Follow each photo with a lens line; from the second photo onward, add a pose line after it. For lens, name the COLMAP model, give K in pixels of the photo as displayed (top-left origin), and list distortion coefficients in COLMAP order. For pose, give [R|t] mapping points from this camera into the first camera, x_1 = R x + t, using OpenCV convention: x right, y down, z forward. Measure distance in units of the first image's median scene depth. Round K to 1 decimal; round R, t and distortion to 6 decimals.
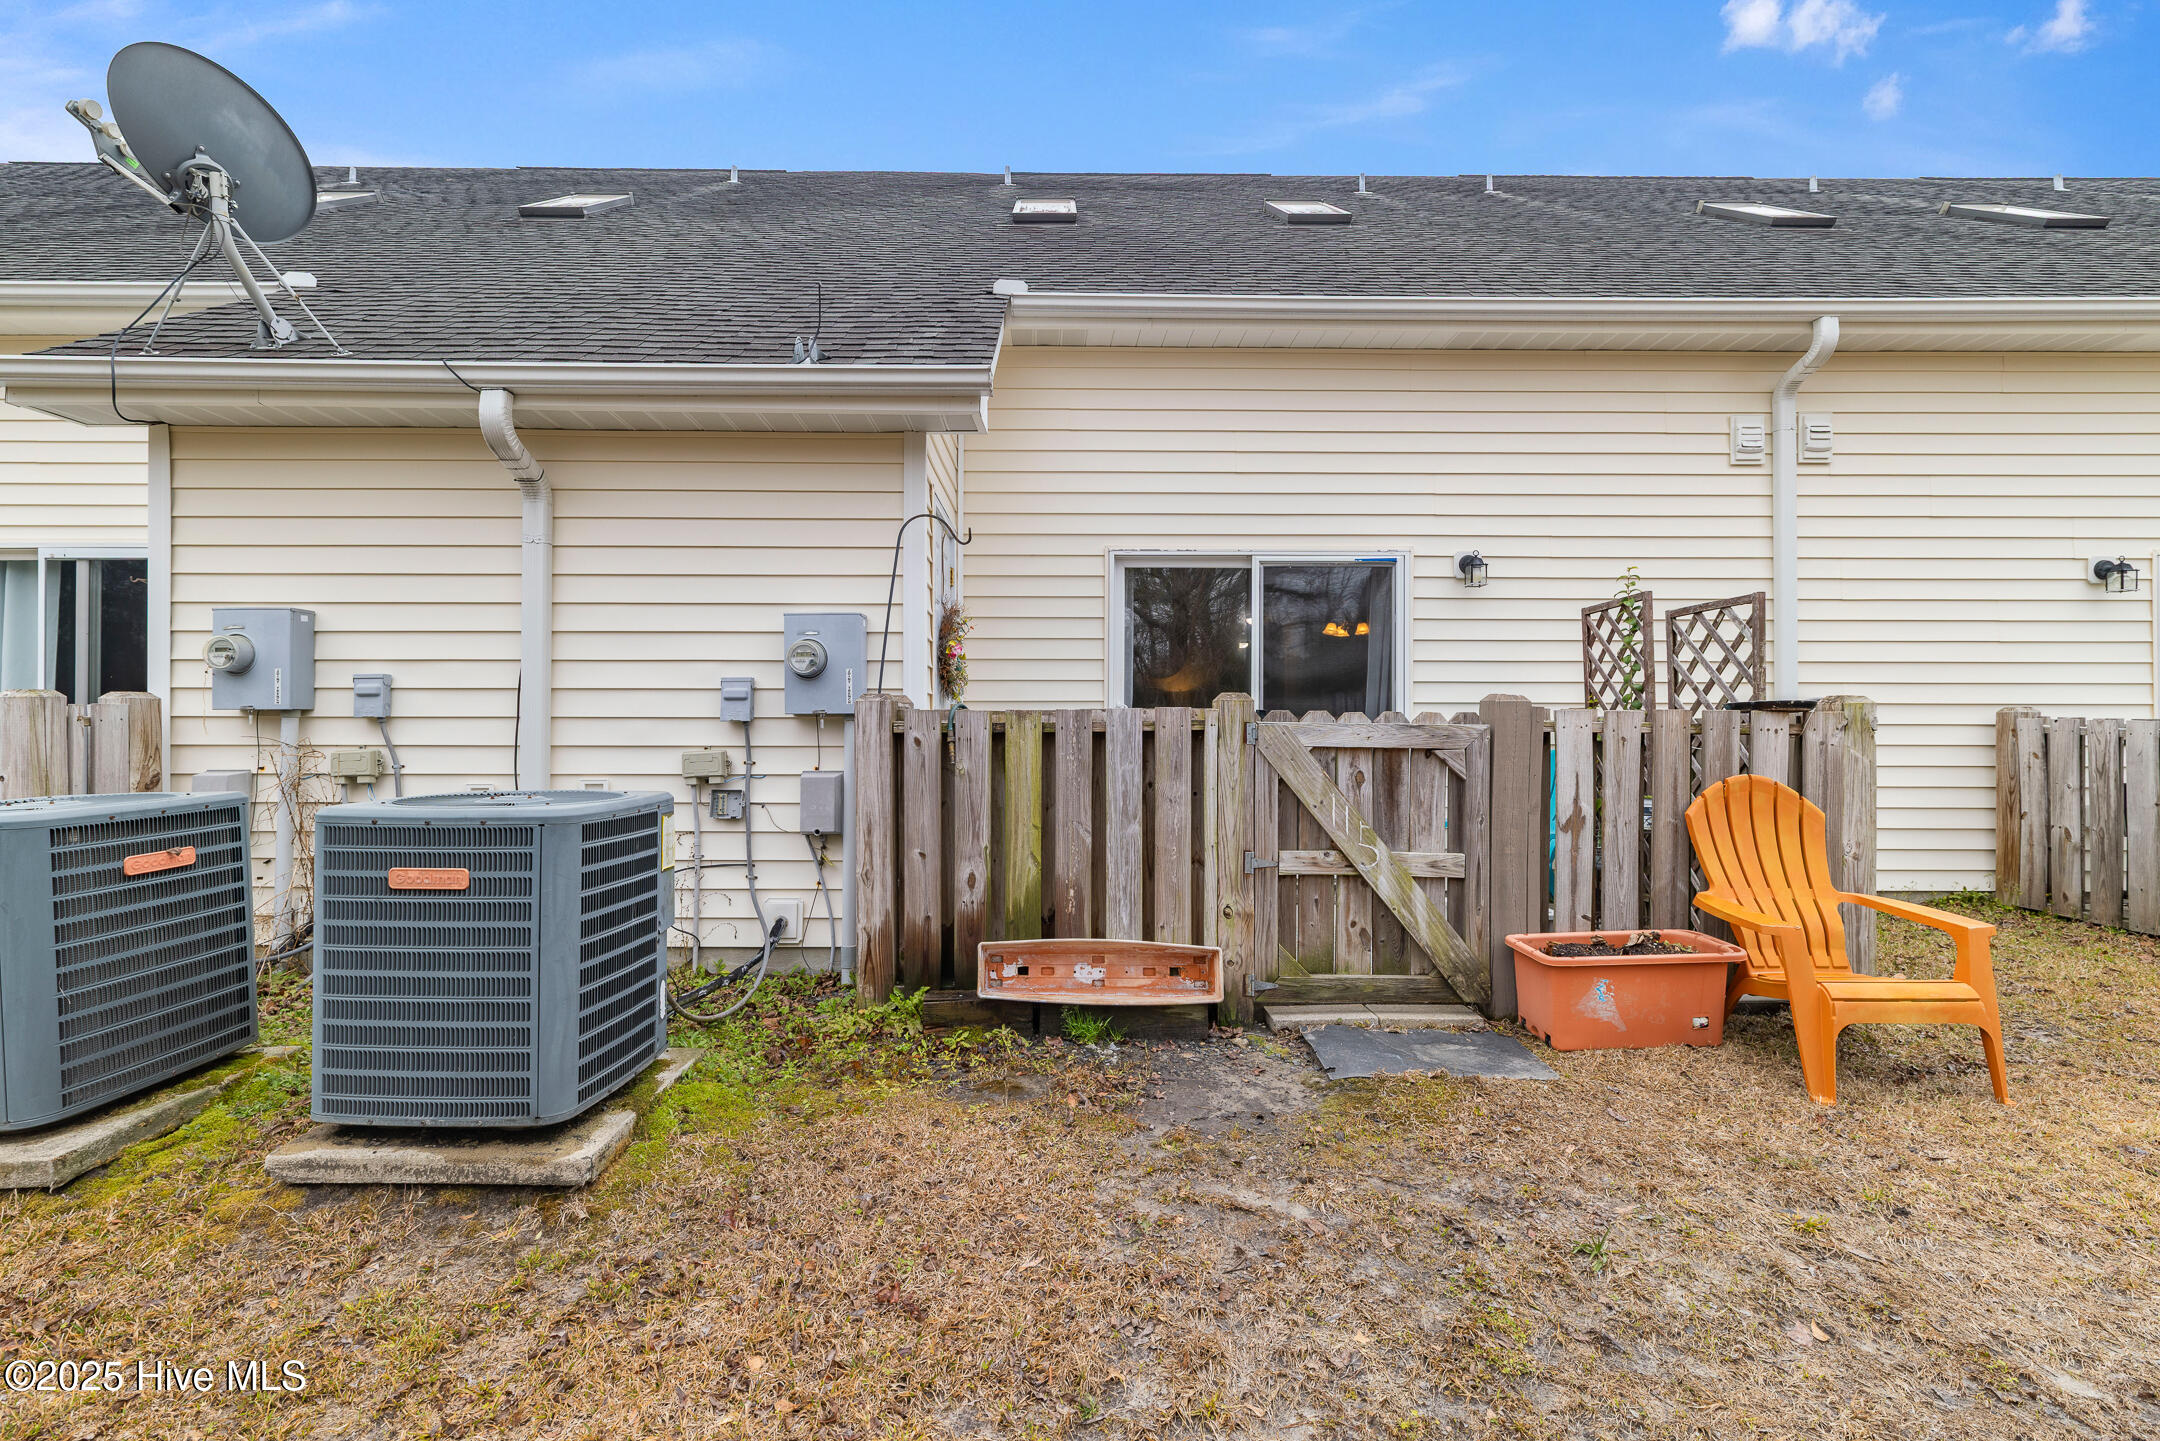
lens RADIAL K [[970.1, 0, 1081.8], [0, 970.1, 716.7], [0, 0, 1]] dist [0.007393, -0.000313]
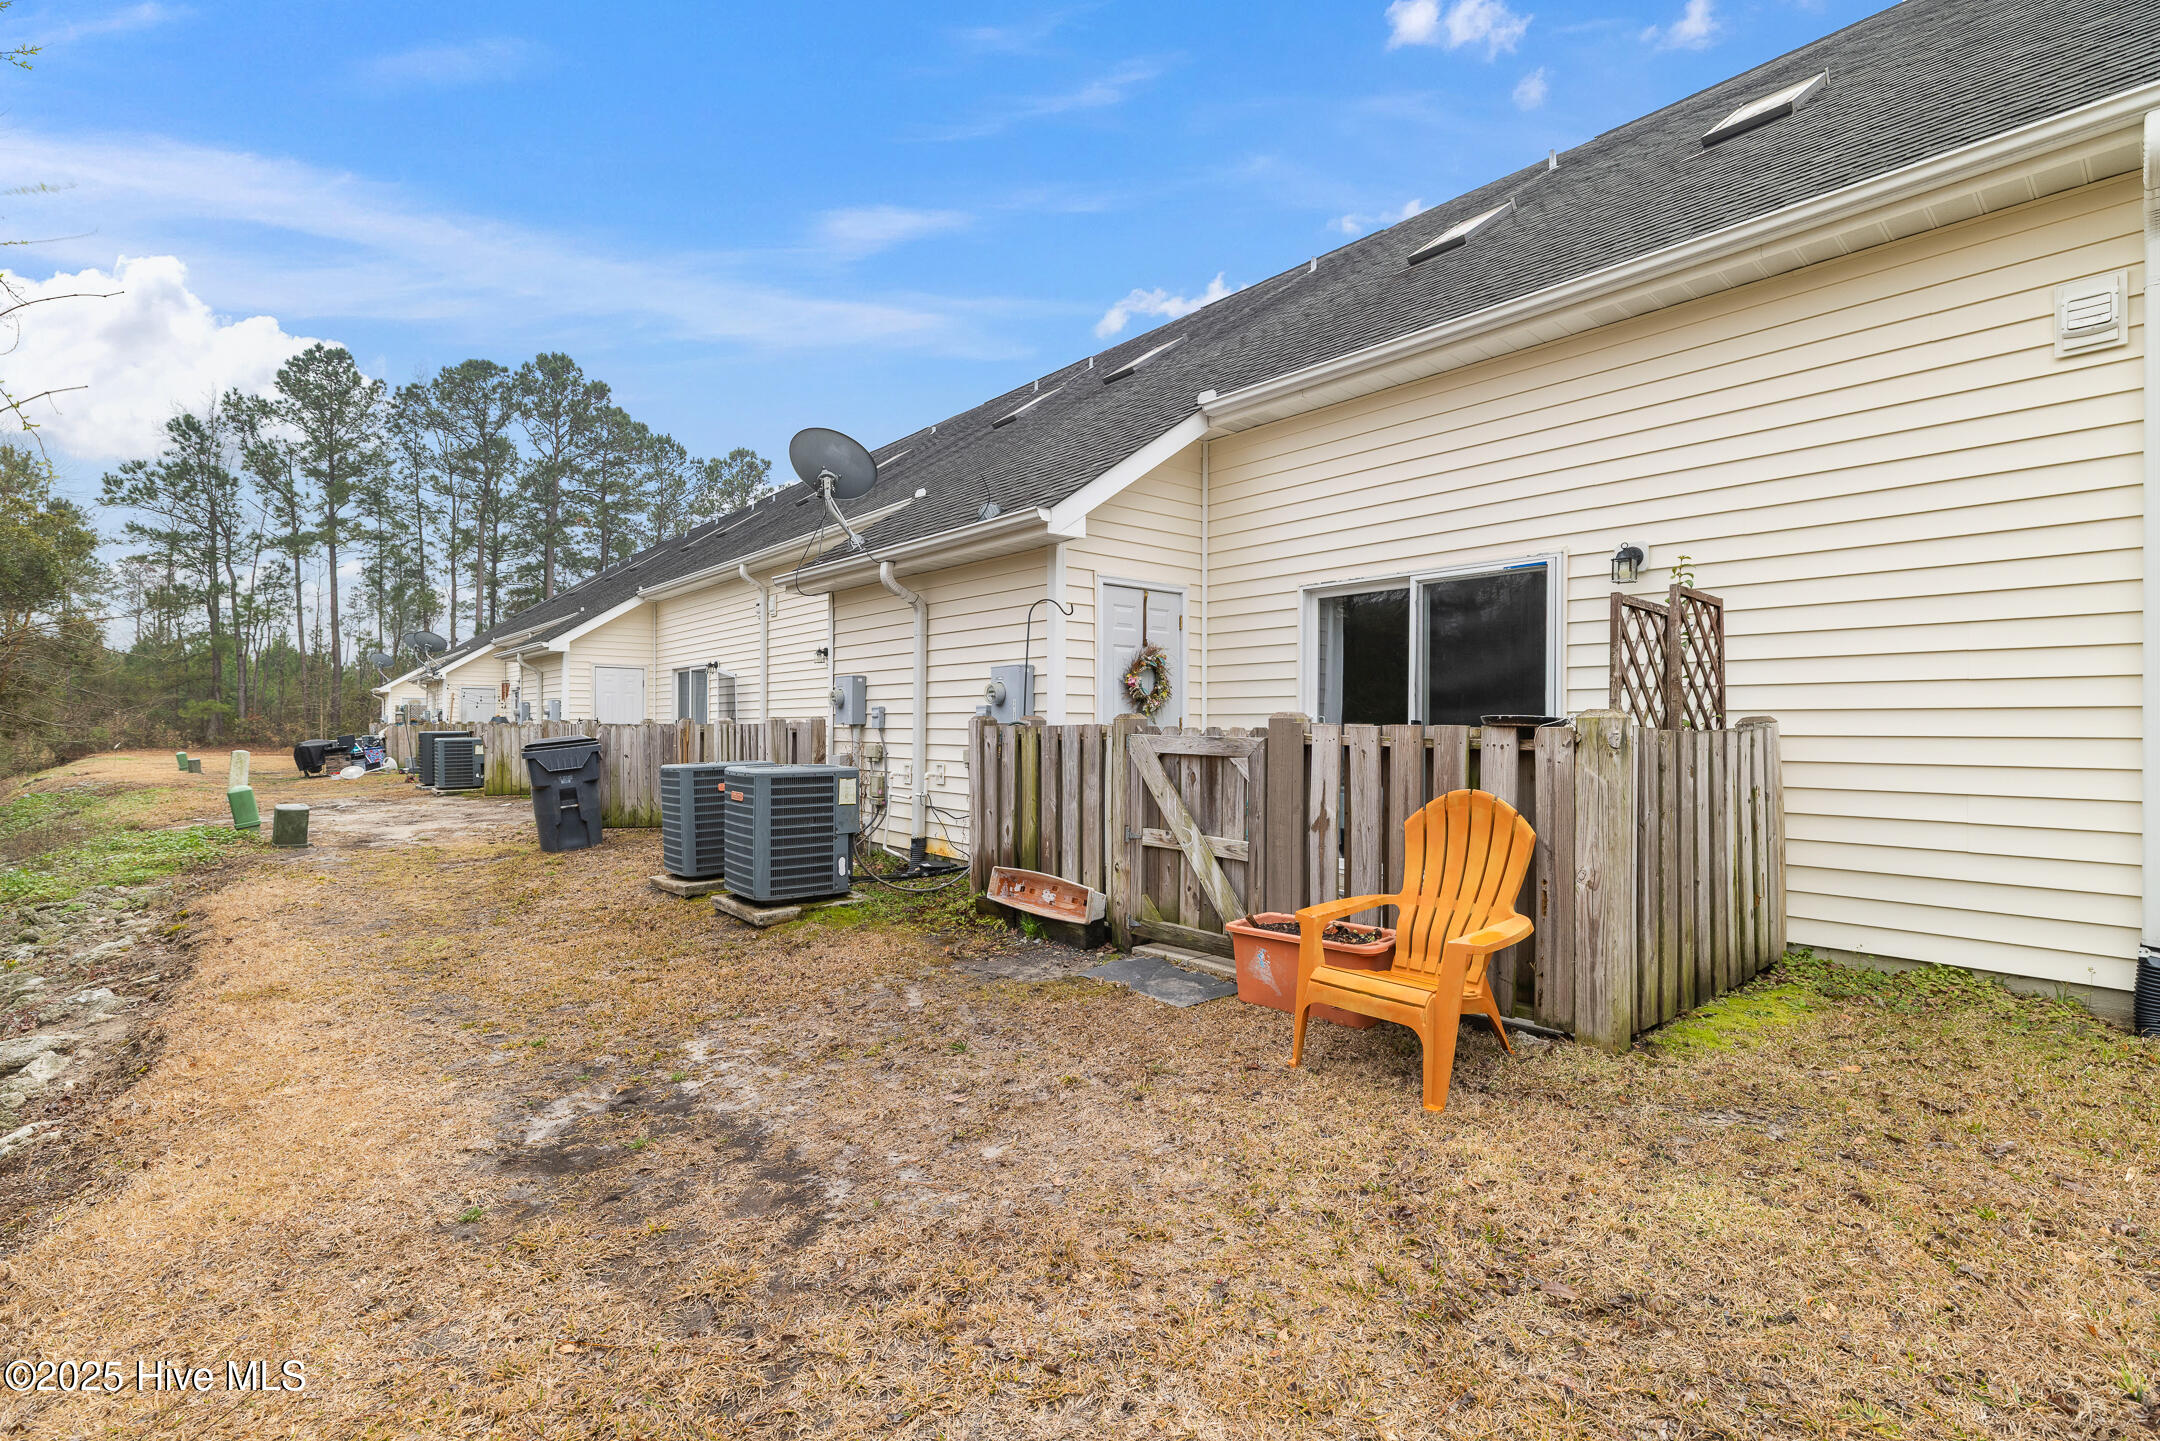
lens RADIAL K [[970.1, 0, 1072.7], [0, 970.1, 723.0], [0, 0, 1]] dist [0.007393, -0.000313]
pose [[0.641005, -0.002634, -0.767532, 1.183165], [0.006482, 0.999977, 0.001982, -0.013732], [0.767509, -0.006246, 0.641007, 0.040560]]
